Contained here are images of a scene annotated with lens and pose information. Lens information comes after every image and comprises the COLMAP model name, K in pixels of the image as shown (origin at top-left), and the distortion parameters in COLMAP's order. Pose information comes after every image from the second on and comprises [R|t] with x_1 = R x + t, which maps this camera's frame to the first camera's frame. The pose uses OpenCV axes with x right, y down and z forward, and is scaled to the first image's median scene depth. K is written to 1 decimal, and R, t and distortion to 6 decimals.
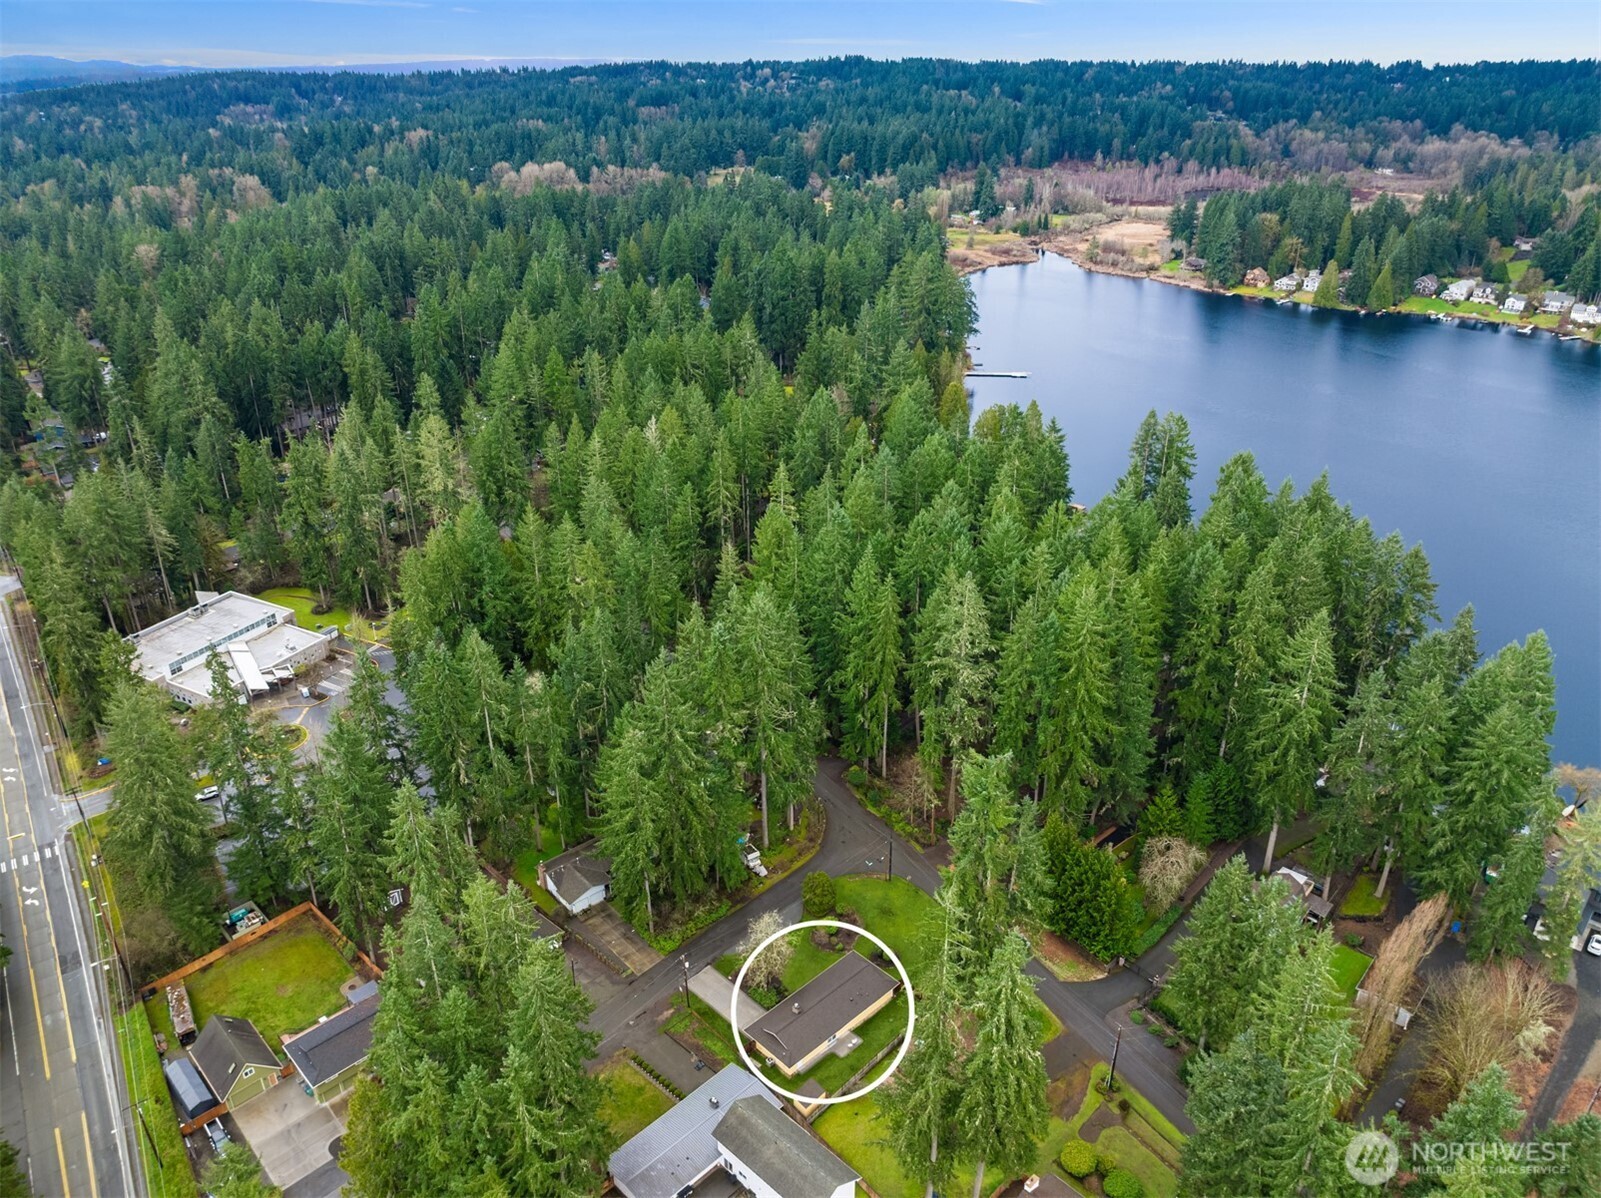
lens RADIAL K [[1139.2, 0, 800.5], [0, 1139.2, 599.0], [0, 0, 1]] dist [-0.120081, 0.070486]
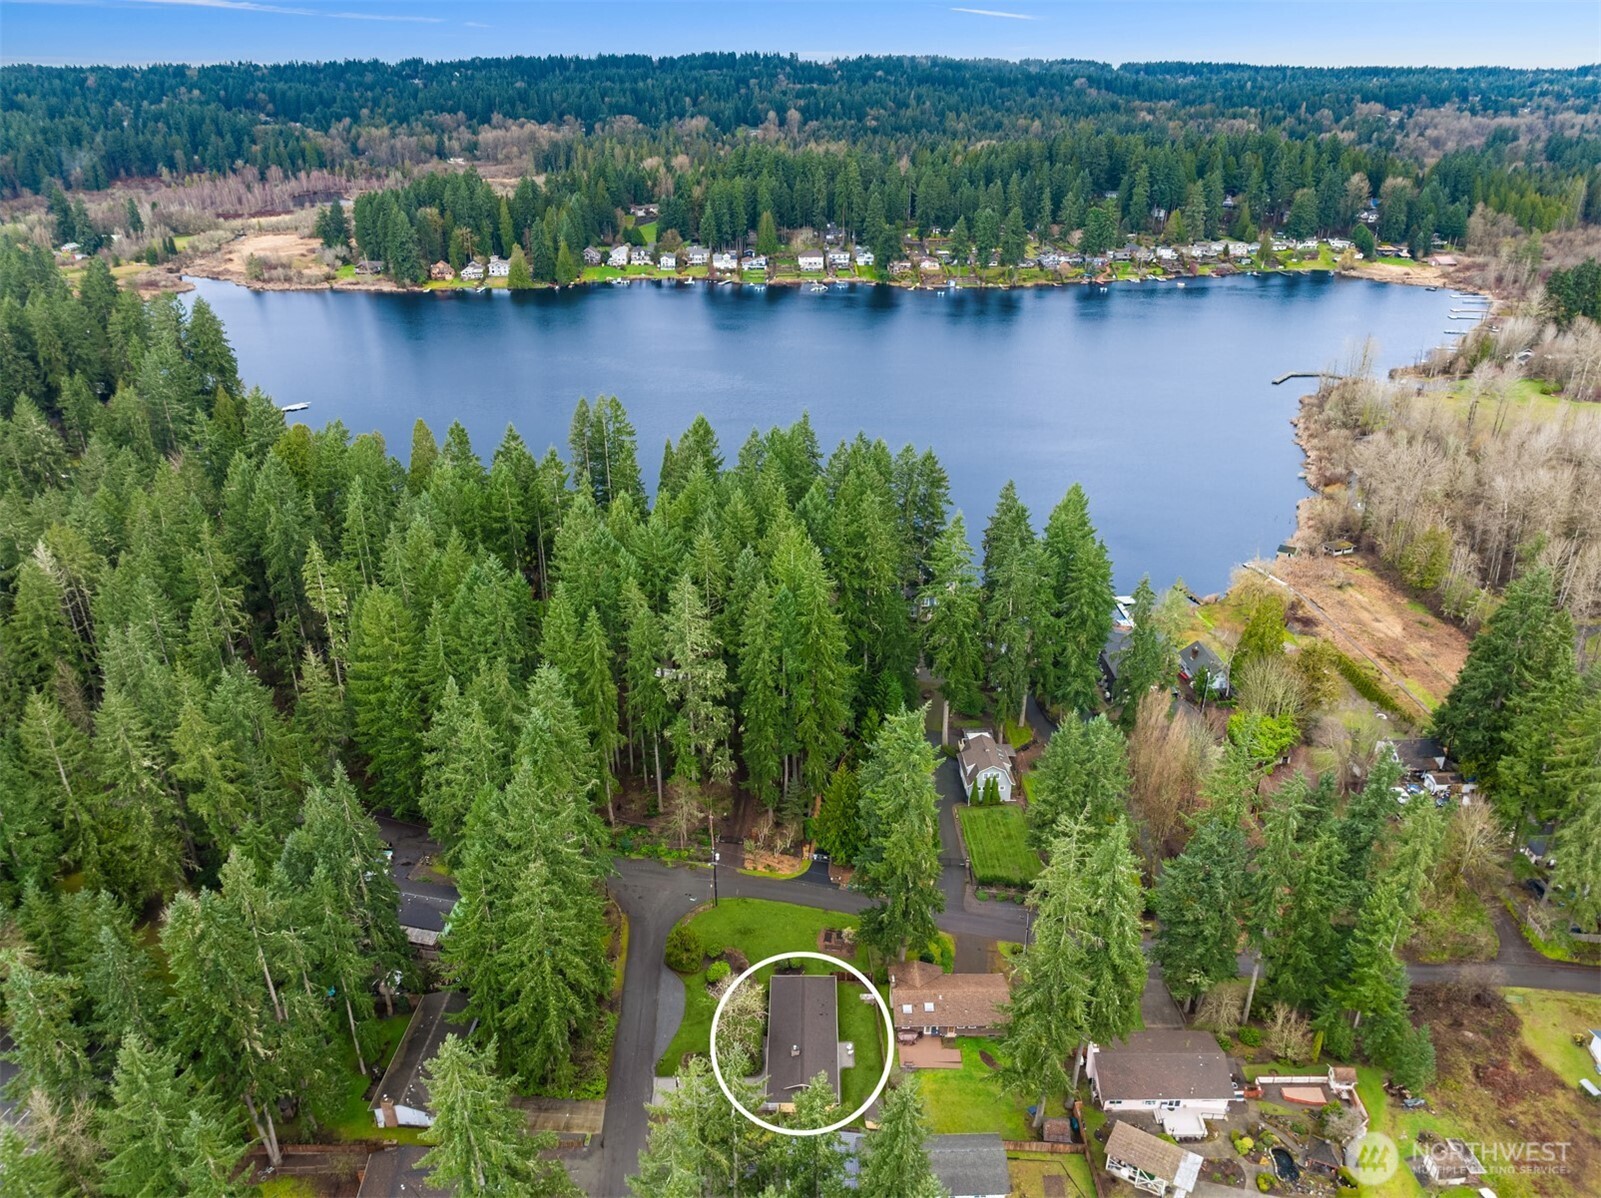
lens RADIAL K [[1139.2, 0, 800.5], [0, 1139.2, 599.0], [0, 0, 1]] dist [-0.120081, 0.070486]
pose [[0.684781, -0.297719, 0.665161, -0.128214], [0.298073, 0.947327, 0.117149, -0.026211], [-0.665002, 0.118045, 0.737453, 0.062135]]
